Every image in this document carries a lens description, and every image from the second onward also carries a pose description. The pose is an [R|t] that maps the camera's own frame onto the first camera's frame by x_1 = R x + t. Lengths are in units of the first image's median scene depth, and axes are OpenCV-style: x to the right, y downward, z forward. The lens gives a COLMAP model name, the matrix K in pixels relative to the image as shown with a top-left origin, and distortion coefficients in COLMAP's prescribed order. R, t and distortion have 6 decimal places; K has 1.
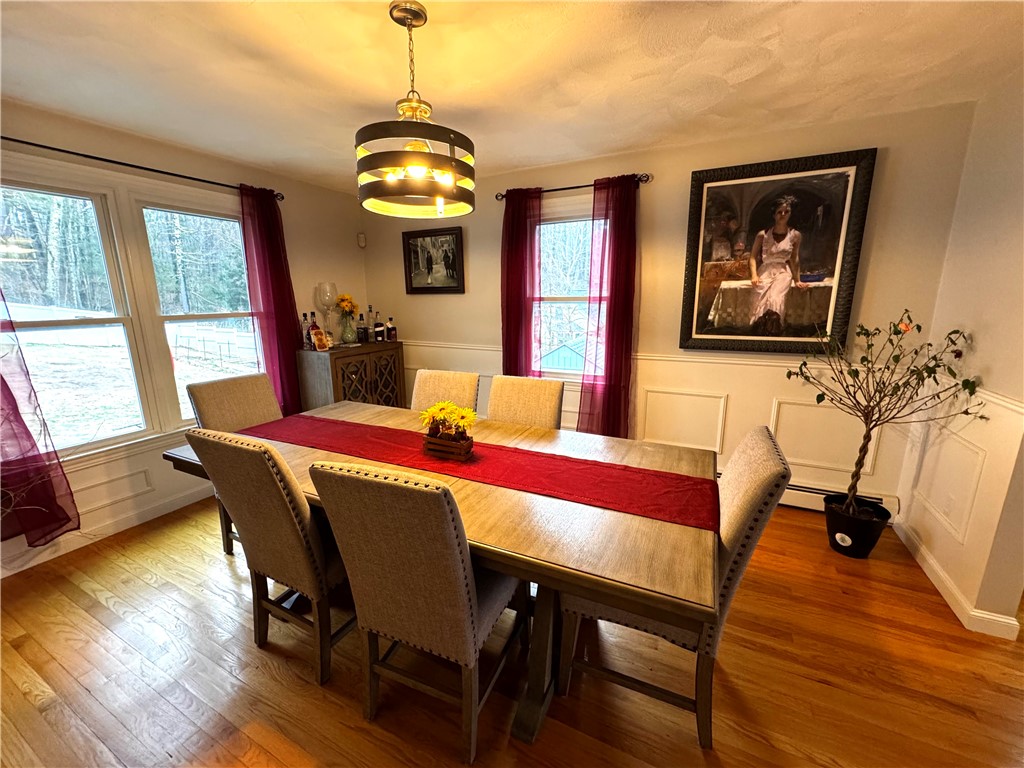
lens RADIAL K [[407.1, 0, 511.6], [0, 407.1, 382.1], [0, 0, 1]] dist [-0.002119, -0.000400]
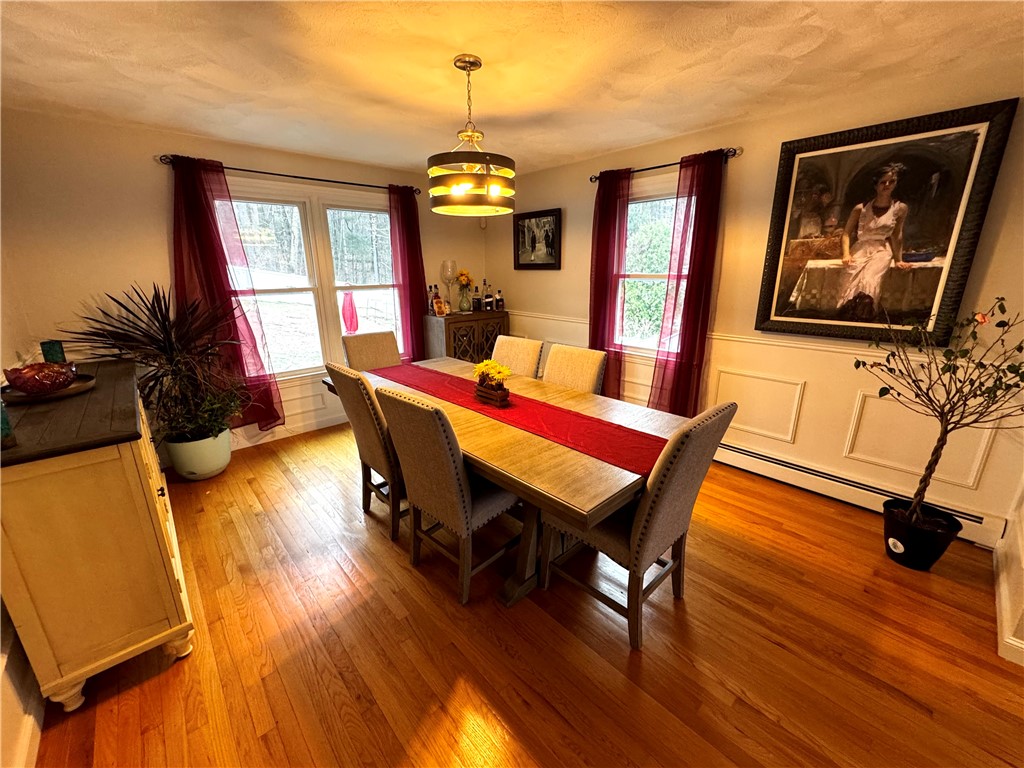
lens RADIAL K [[407.1, 0, 512.2], [0, 407.1, 381.1], [0, 0, 1]] dist [-0.002119, -0.000400]
pose [[0.934986, 0.097831, -0.340926, 0.246045], [-0.074262, 0.993899, 0.081542, 0.002841], [0.346824, -0.050922, 0.936547, -0.137721]]
